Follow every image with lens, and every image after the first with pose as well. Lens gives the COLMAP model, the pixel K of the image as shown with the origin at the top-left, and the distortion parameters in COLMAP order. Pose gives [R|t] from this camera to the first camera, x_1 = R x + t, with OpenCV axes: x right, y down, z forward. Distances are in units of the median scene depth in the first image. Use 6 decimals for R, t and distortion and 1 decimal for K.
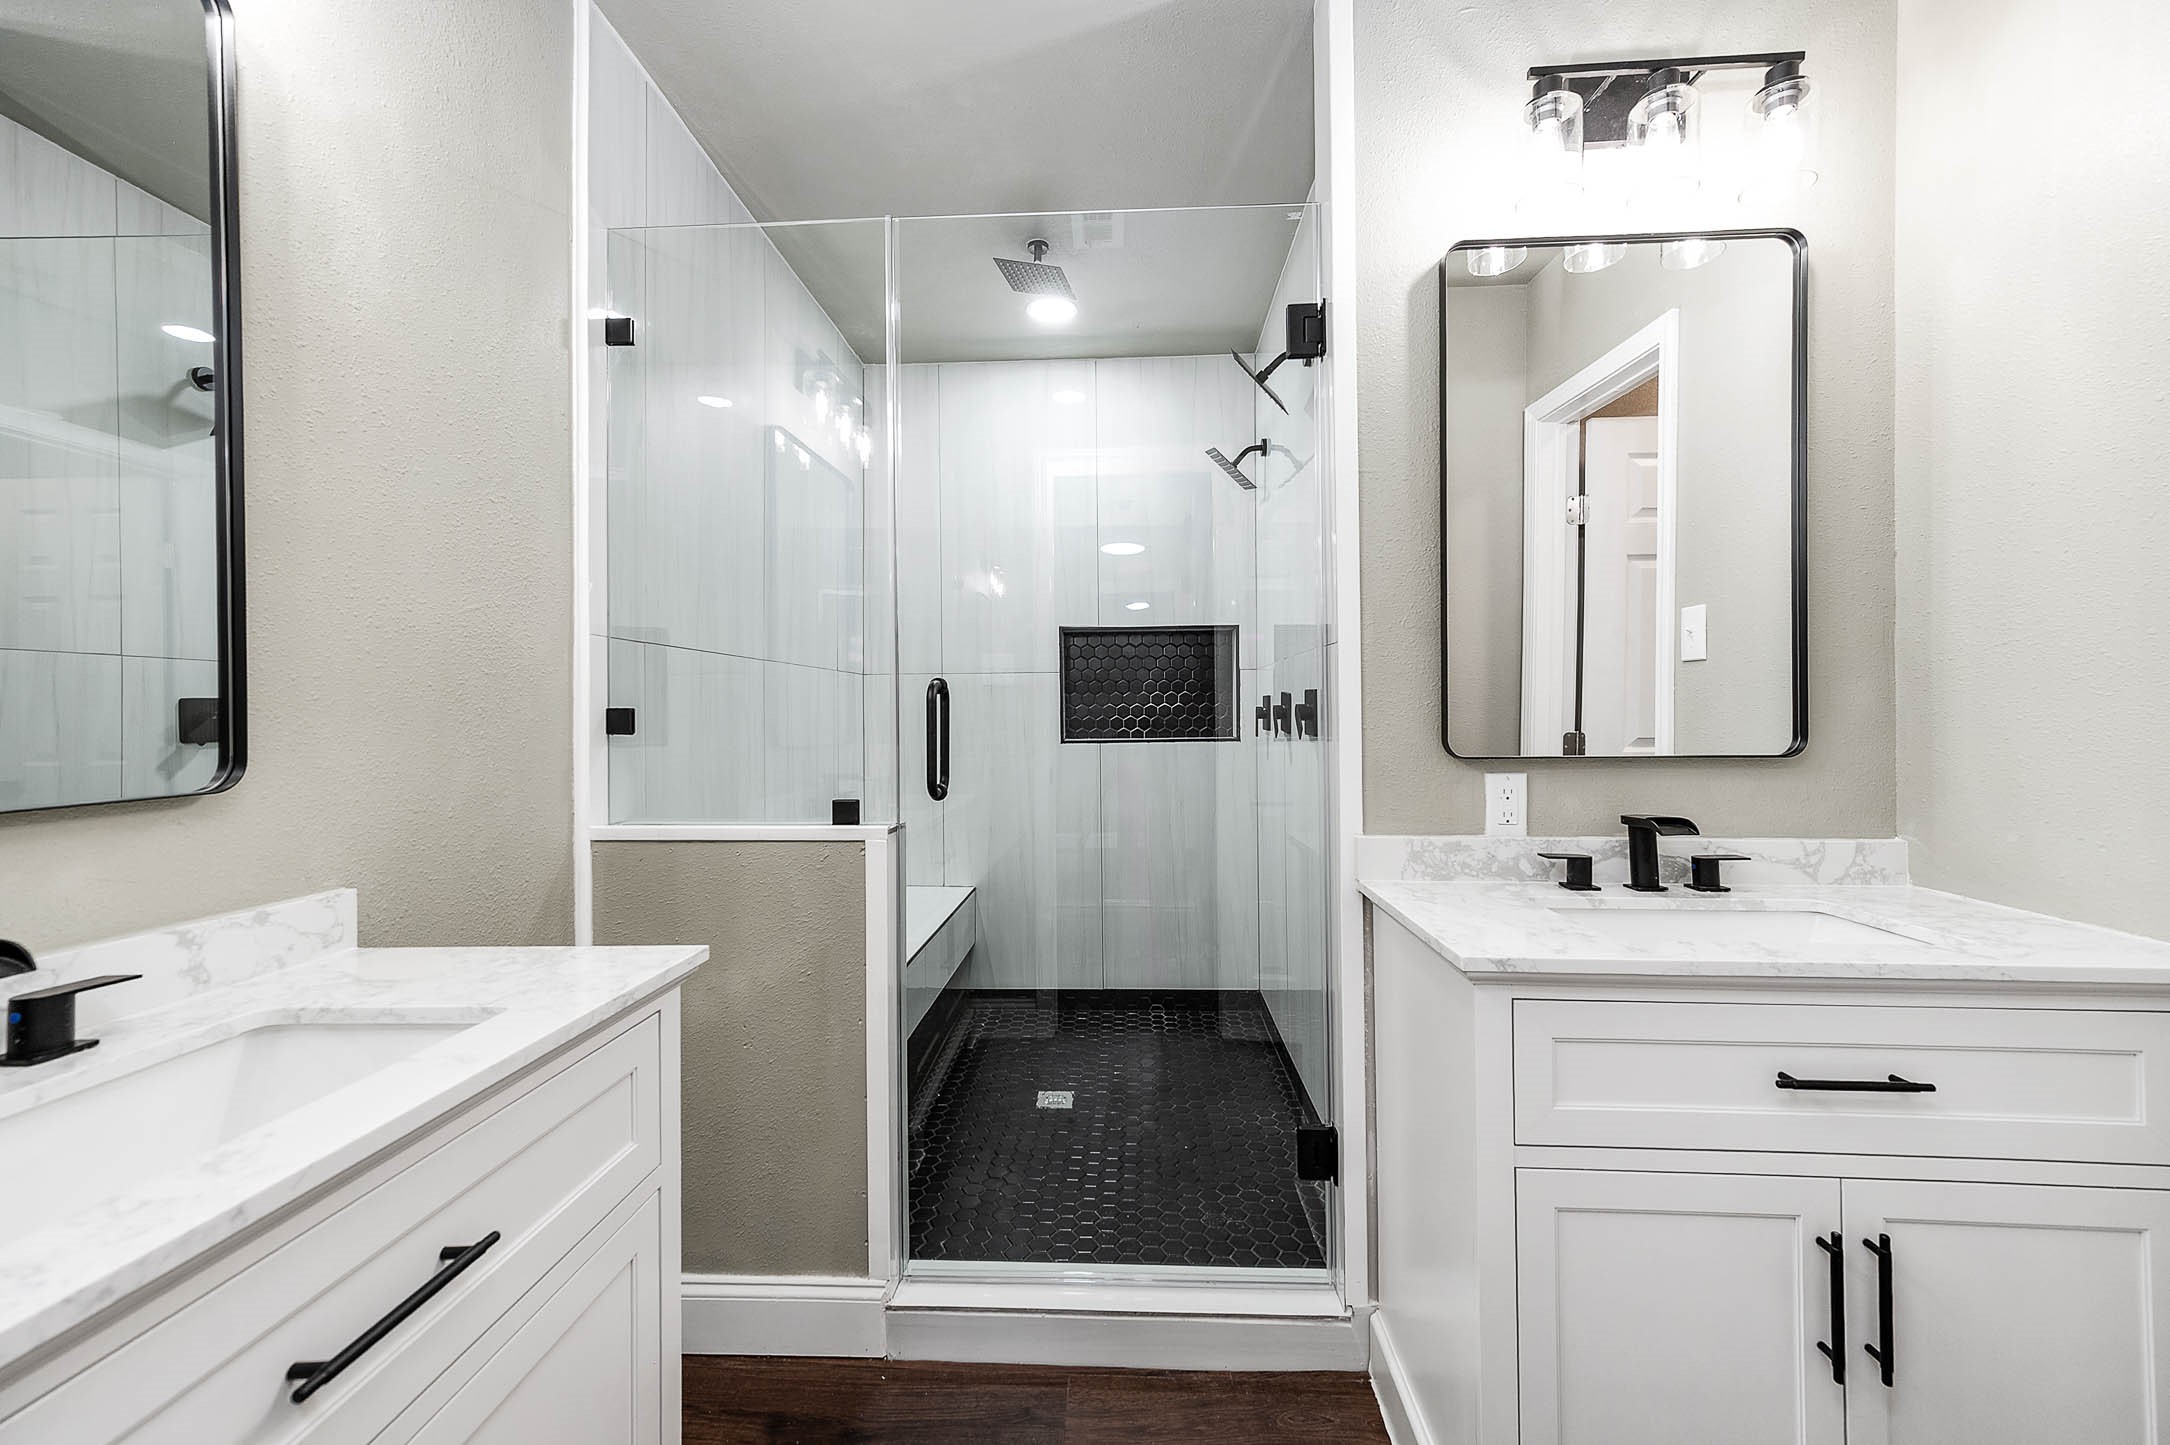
lens RADIAL K [[865.5, 0, 1085.0], [0, 865.5, 722.5], [0, 0, 1]] dist [0.001520, 0.000055]
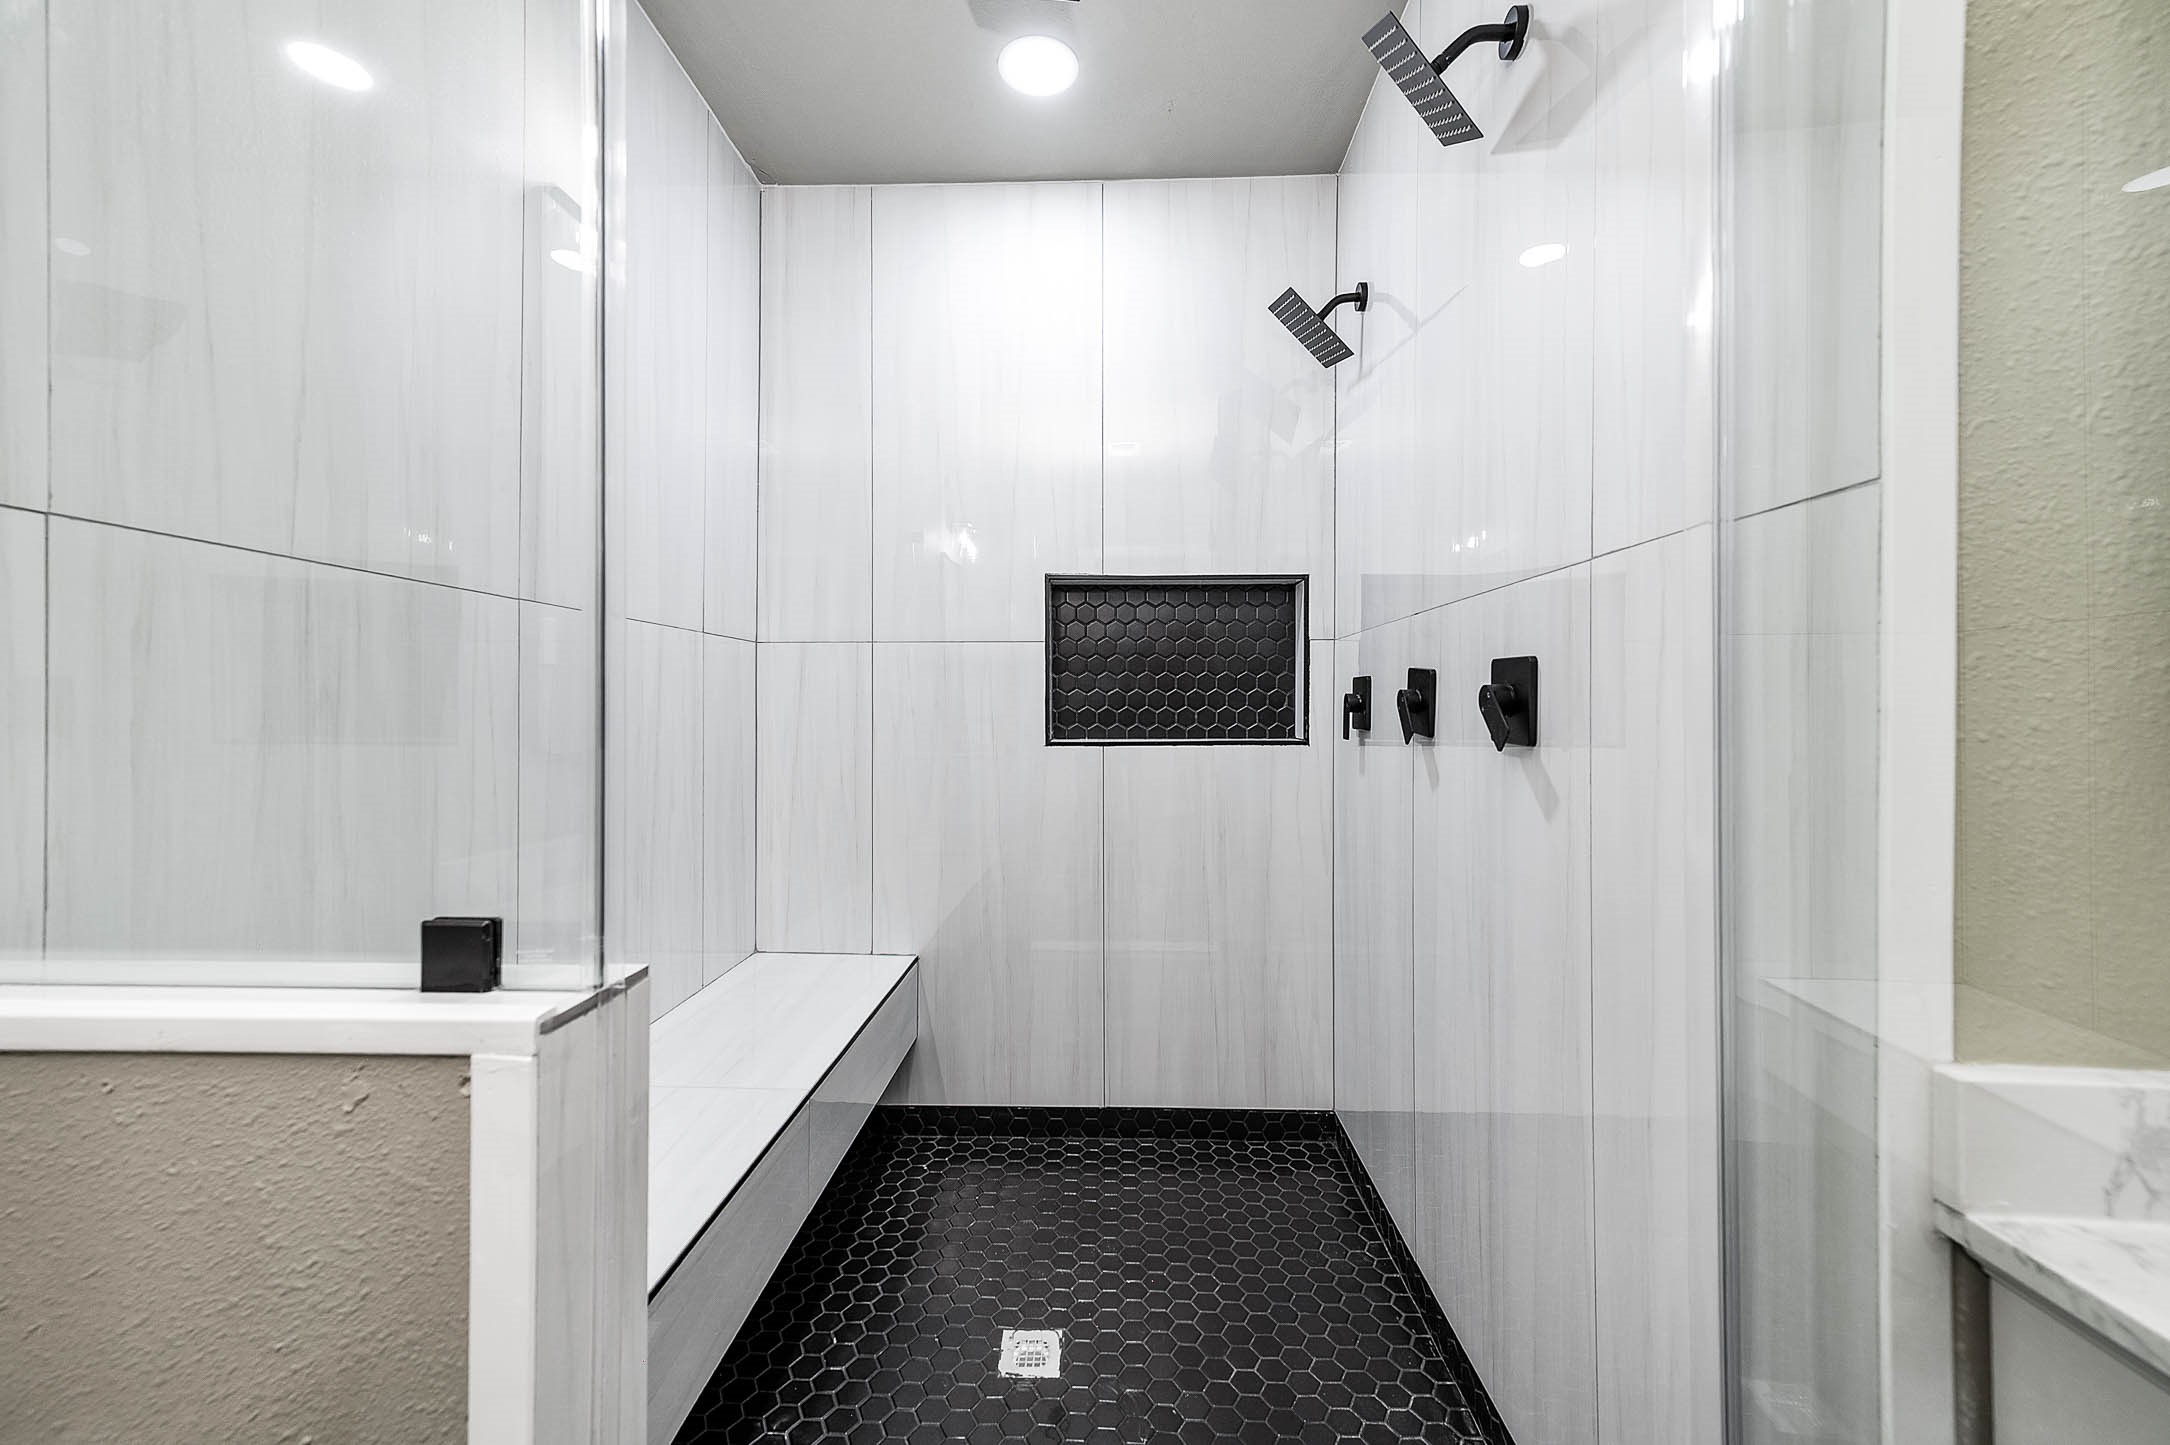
lens RADIAL K [[865.5, 0, 1085.0], [0, 865.5, 722.5], [0, 0, 1]] dist [0.001520, 0.000055]
pose [[0.999768, 0.009880, 0.019131, -0.010567], [-0.010039, 0.999916, 0.008234, -0.000055], [-0.019048, -0.008424, 0.999783, 0.330200]]
